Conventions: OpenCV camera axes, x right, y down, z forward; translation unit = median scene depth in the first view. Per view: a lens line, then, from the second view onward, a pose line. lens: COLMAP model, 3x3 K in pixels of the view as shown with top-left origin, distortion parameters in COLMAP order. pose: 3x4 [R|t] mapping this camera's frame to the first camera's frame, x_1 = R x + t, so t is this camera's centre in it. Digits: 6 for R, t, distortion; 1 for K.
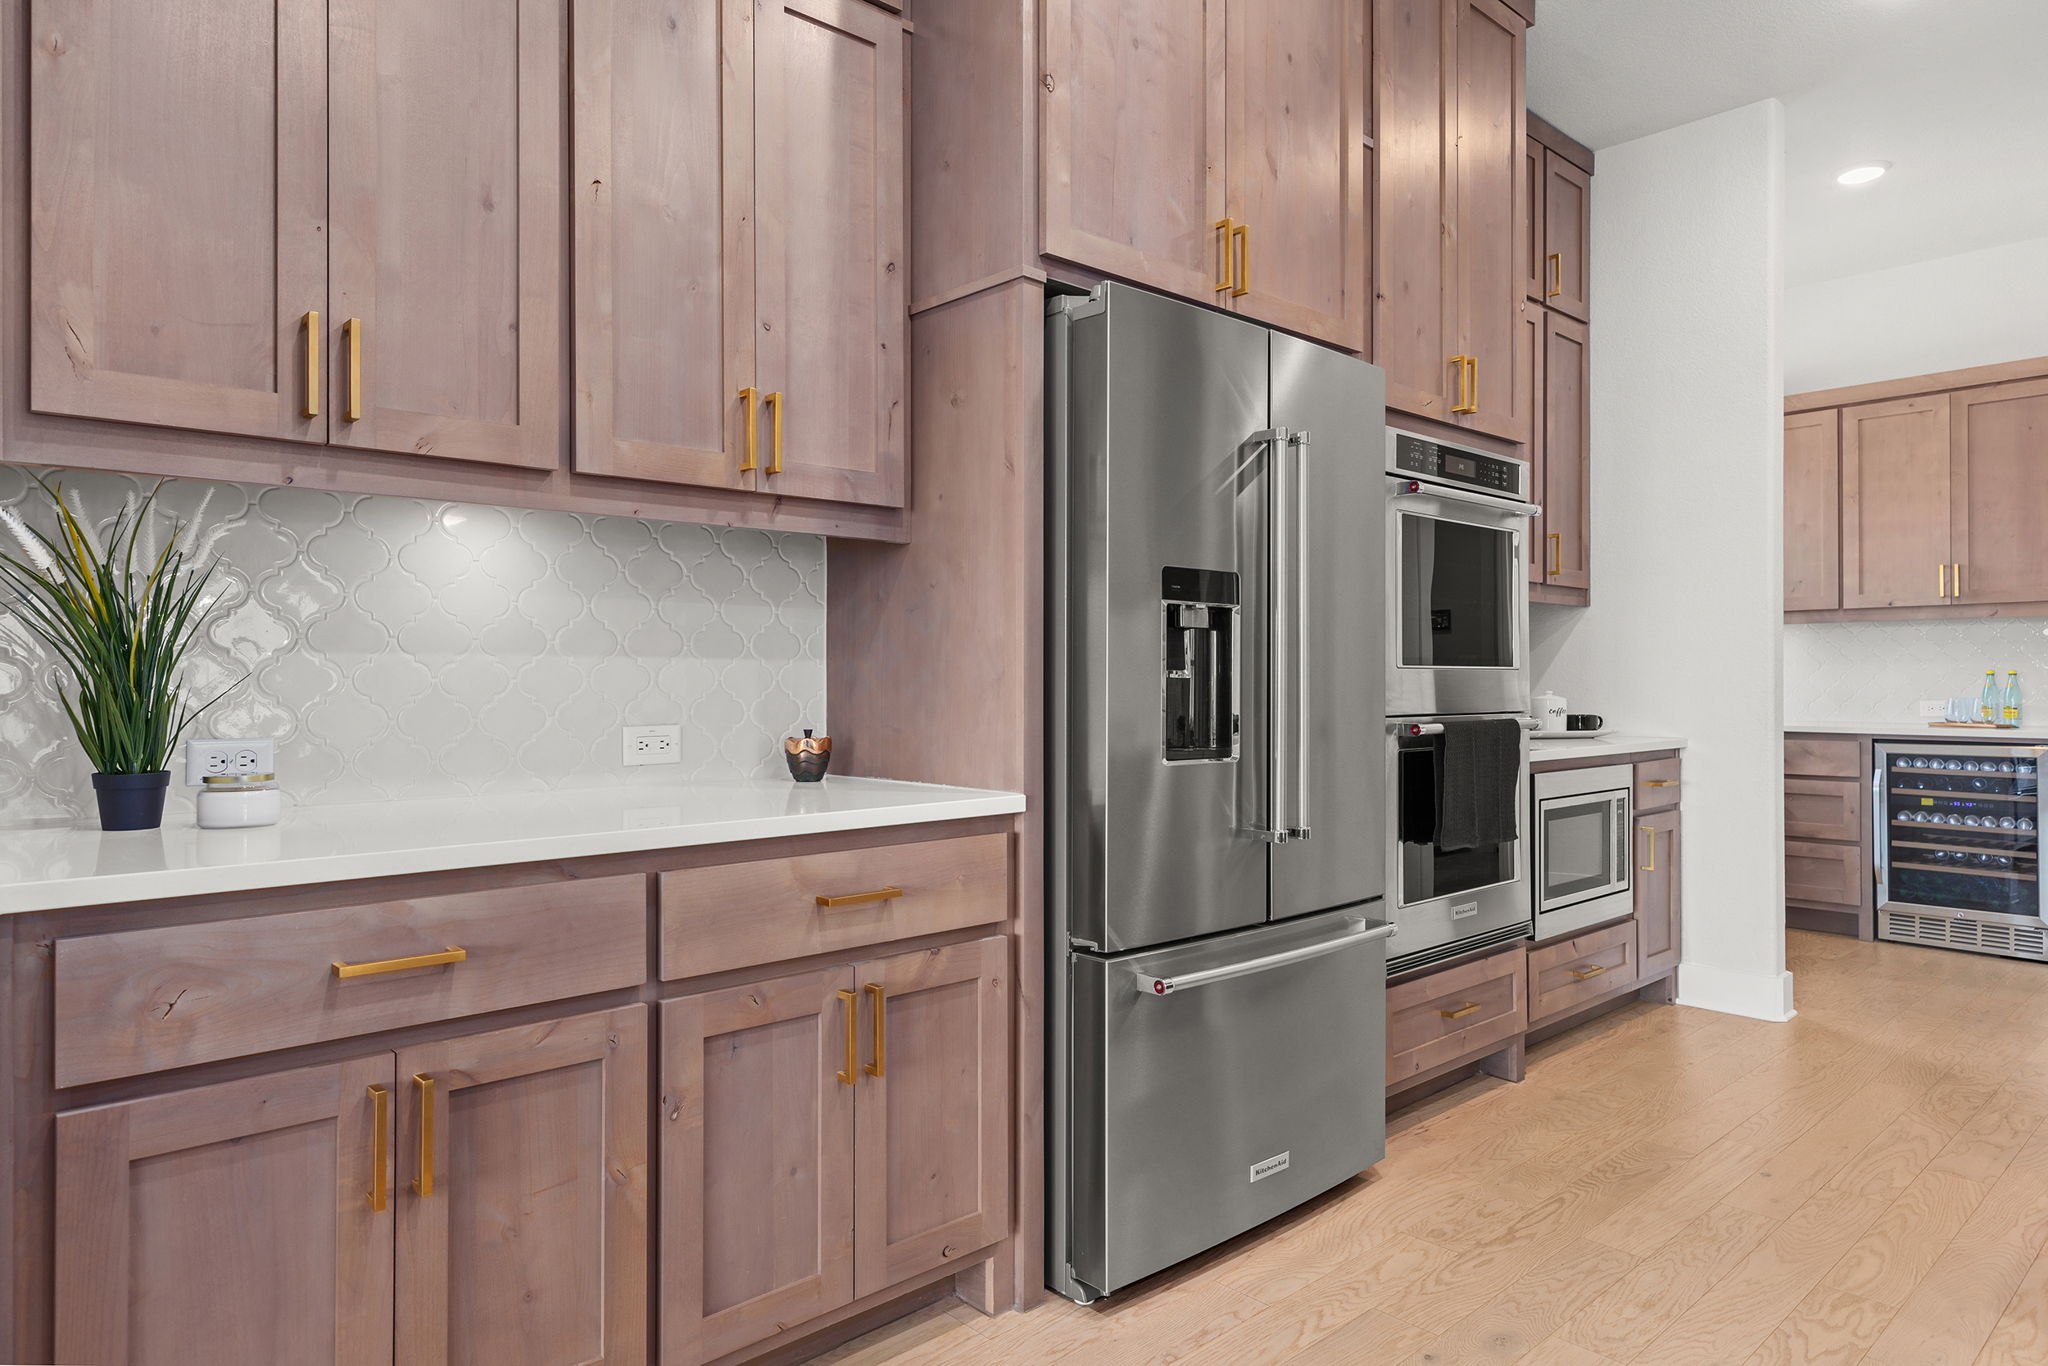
lens RADIAL K [[1203.6, 0, 1024.0], [0, 1203.6, 683.0], [0, 0, 1]] dist [-0.002133, -0.000473]
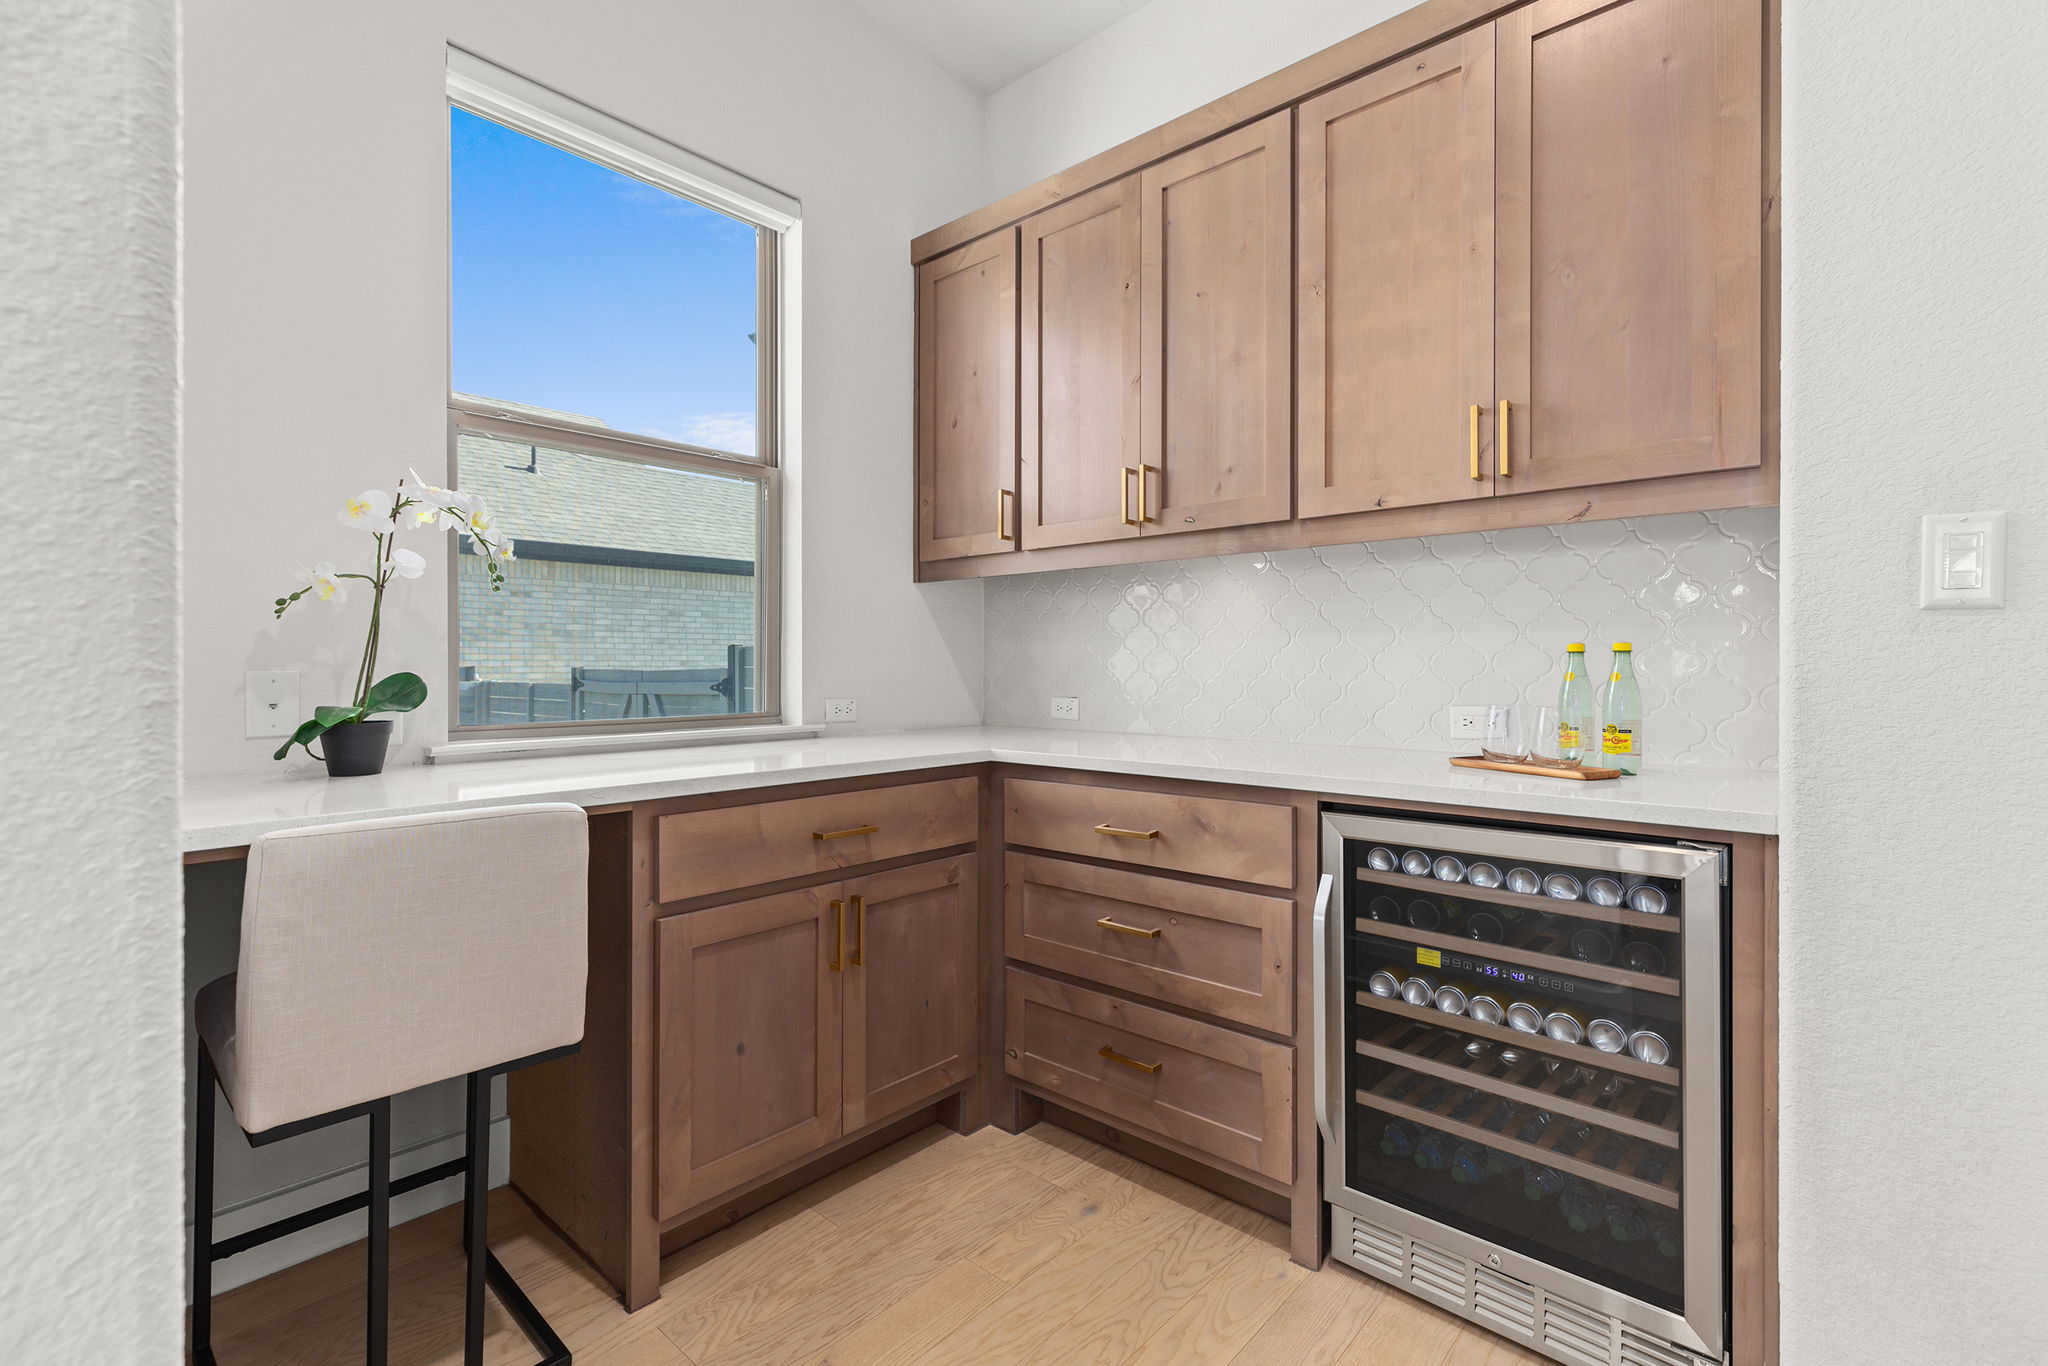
lens RADIAL K [[914.6, 0, 1024.0], [0, 914.6, 683.0], [0, 0, 1]] dist [-0.000968, 0.000032]
pose [[0.992275, 0.002917, 0.124025, 0.565821], [-0.003882, 0.999964, 0.007535, 0.002232], [-0.123999, -0.007958, 0.992250, 0.695776]]
